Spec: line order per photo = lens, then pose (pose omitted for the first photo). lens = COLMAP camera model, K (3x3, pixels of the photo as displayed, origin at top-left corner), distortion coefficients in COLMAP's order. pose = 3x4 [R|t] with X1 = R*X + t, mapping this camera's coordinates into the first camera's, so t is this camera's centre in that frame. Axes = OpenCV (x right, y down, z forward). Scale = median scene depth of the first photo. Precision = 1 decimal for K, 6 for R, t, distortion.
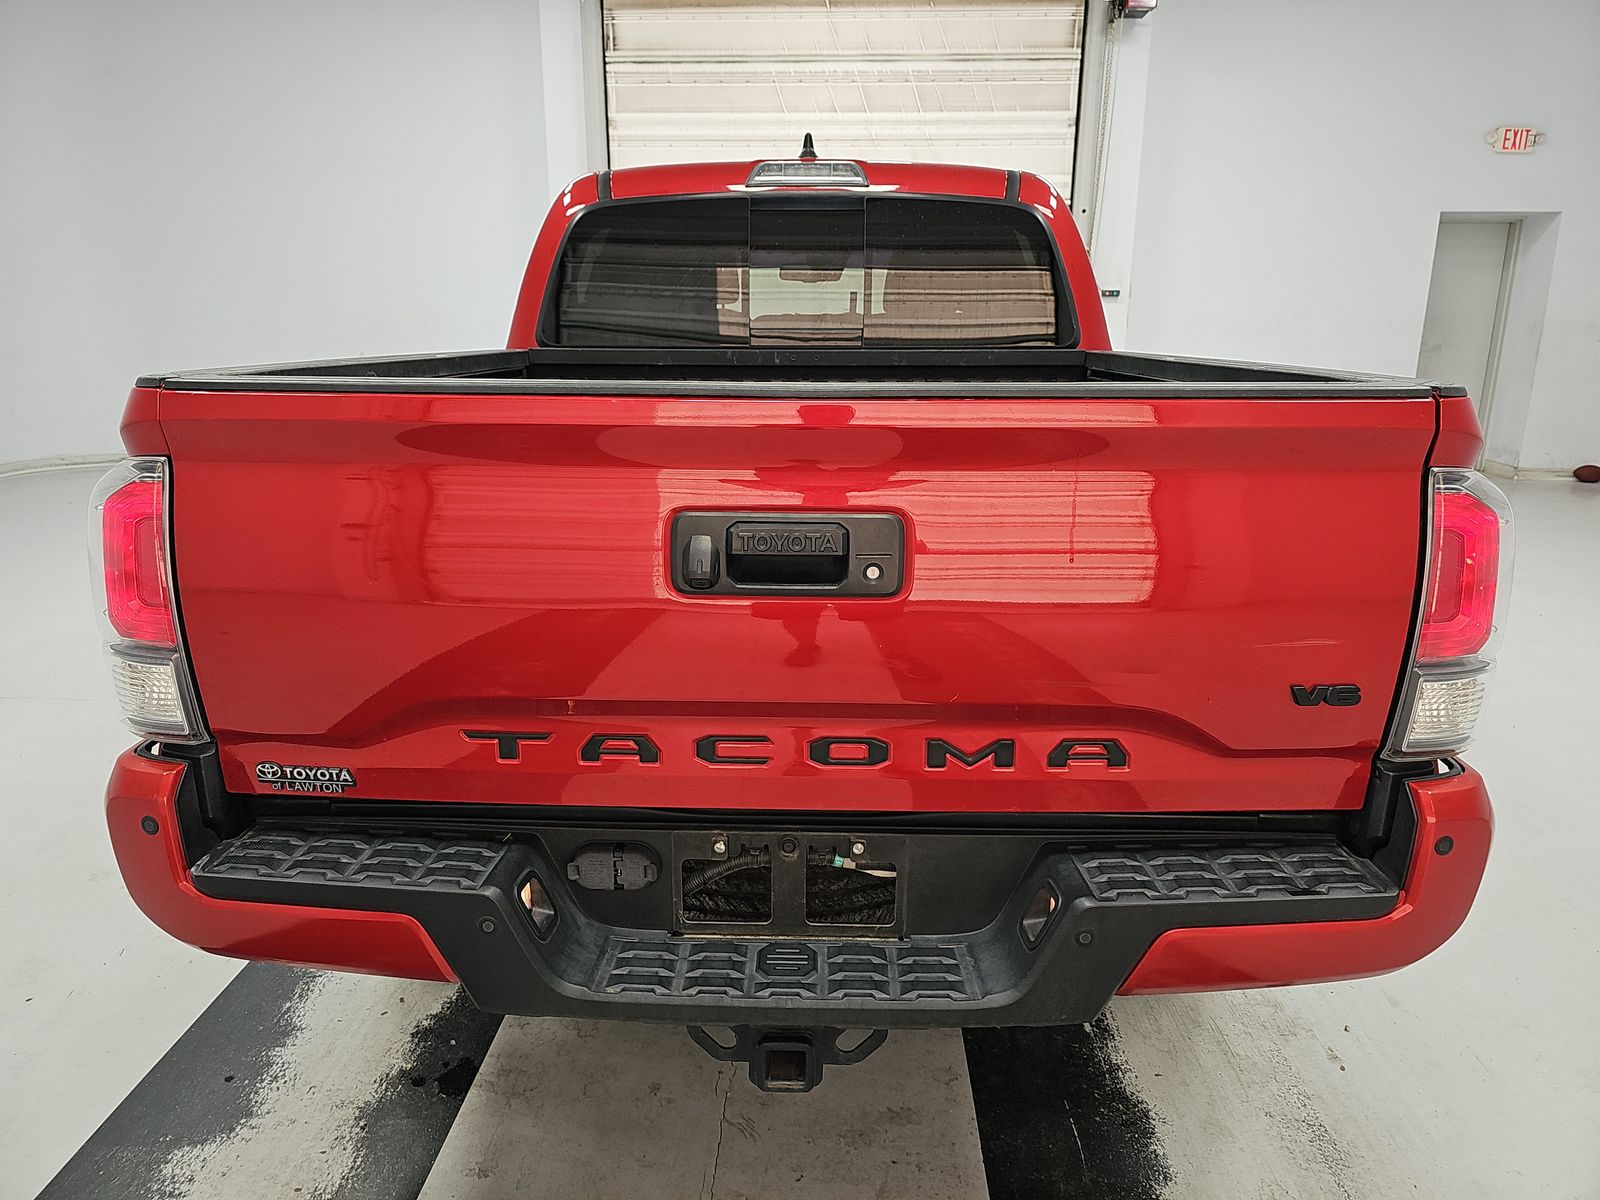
lens RADIAL K [[1061.2, 0, 801.8], [0, 1061.2, 605.8], [0, 0, 1]] dist [0.037161, -0.041184]
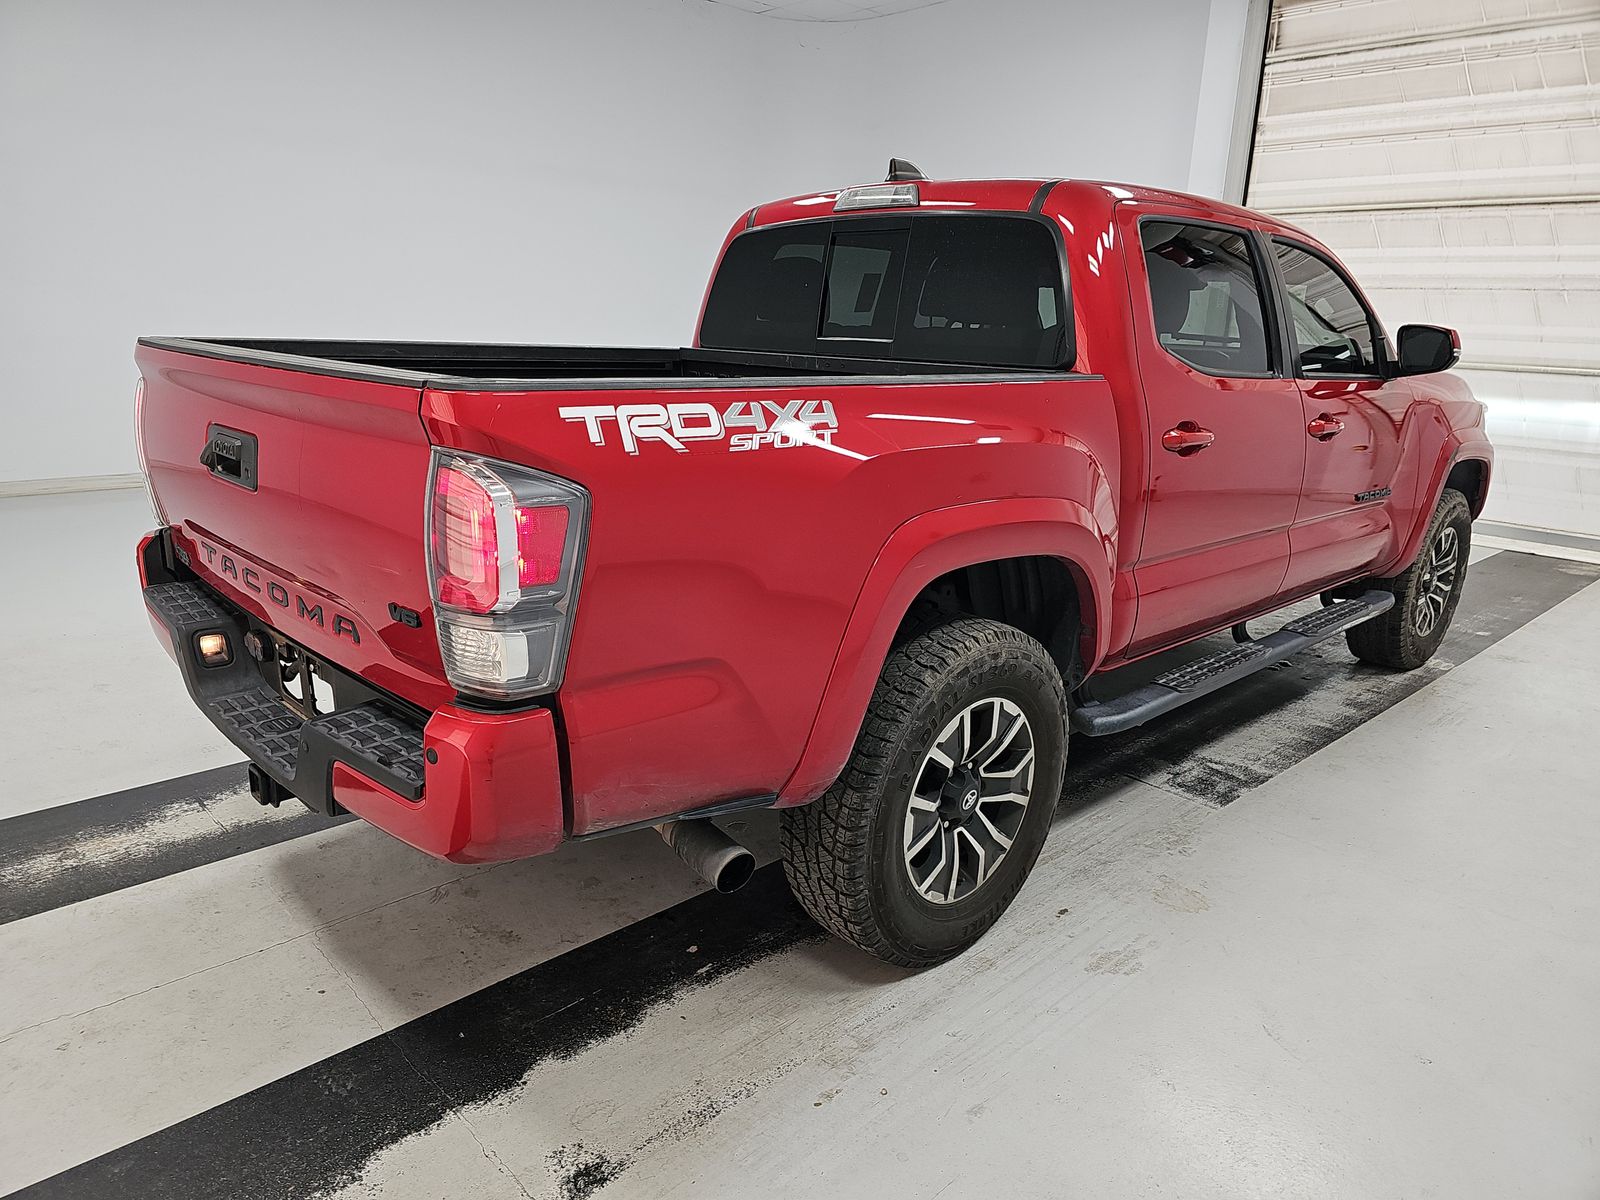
lens RADIAL K [[1088.7, 0, 796.8], [0, 1088.7, 619.6], [0, 0, 1]] dist [0.003578, -0.004842]
pose [[0.707771, 0.212597, -0.673693, 0.775114], [-0.214525, 0.973290, 0.081764, -0.055952], [0.673082, 0.086654, 0.734474, 0.156896]]
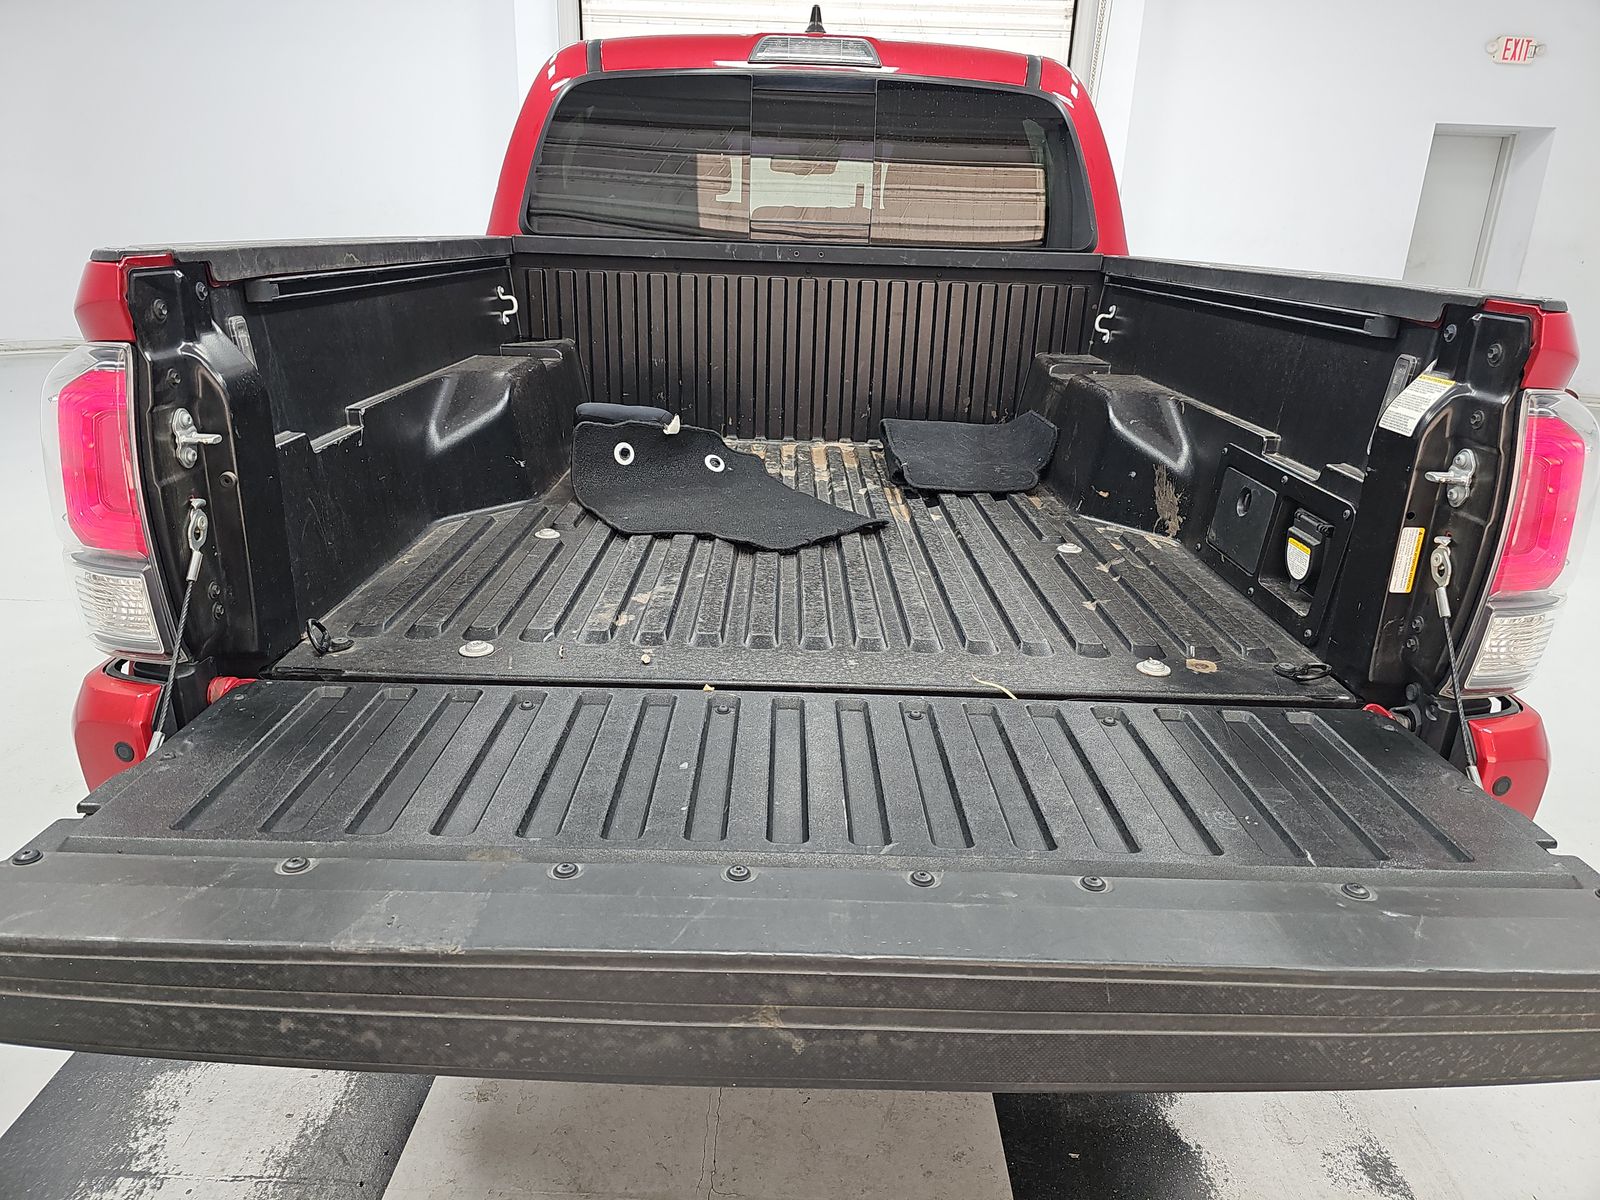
lens RADIAL K [[1043.2, 0, 800.0], [0, 1043.2, 600.0], [0, 0, 1]] dist [0.038183, -0.039559]
pose [[0.999060, 0.015329, 0.040542, -0.036532], [-0.018709, 0.996261, 0.084346, -0.005801], [-0.039098, -0.085025, 0.995611, 0.048054]]
